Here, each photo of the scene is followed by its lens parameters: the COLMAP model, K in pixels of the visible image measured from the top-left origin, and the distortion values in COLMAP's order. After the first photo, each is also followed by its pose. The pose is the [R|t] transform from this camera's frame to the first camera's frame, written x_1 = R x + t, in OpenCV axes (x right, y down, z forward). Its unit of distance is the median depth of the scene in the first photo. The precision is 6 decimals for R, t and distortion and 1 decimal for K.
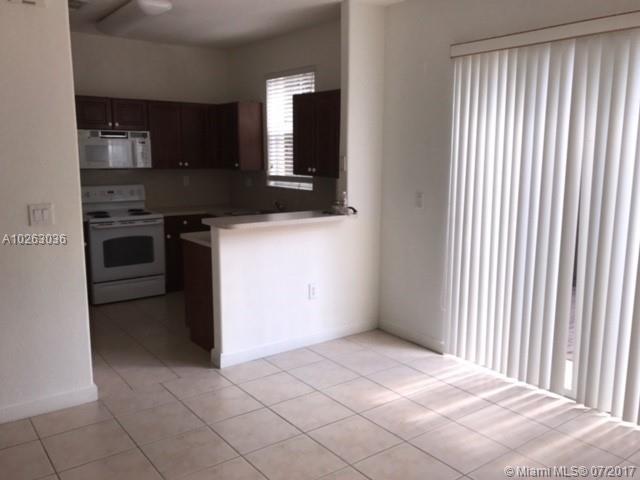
lens RADIAL K [[567.7, 0, 320.3], [0, 567.7, 240.8], [0, 0, 1]] dist [0.023601, 0.023566]
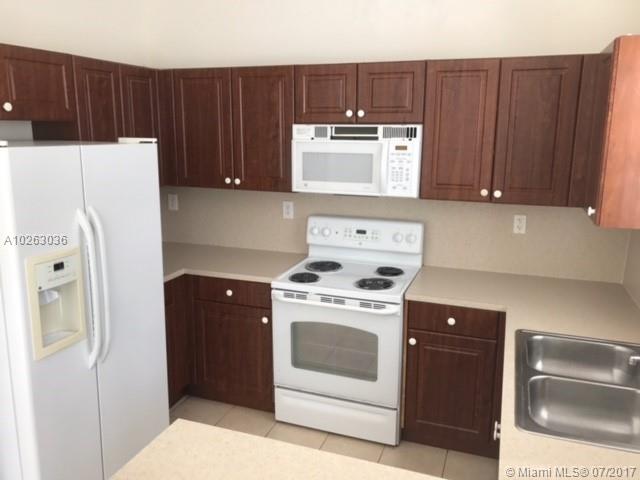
lens RADIAL K [[532.0, 0, 318.7], [0, 532.0, 238.1], [0, 0, 1]] dist [0.008206, 0.011207]
pose [[0.553268, 0.171000, -0.815263, 0.047134], [-0.133447, 0.984257, 0.115884, -0.137455], [0.822245, 0.044679, 0.567377, 0.669822]]
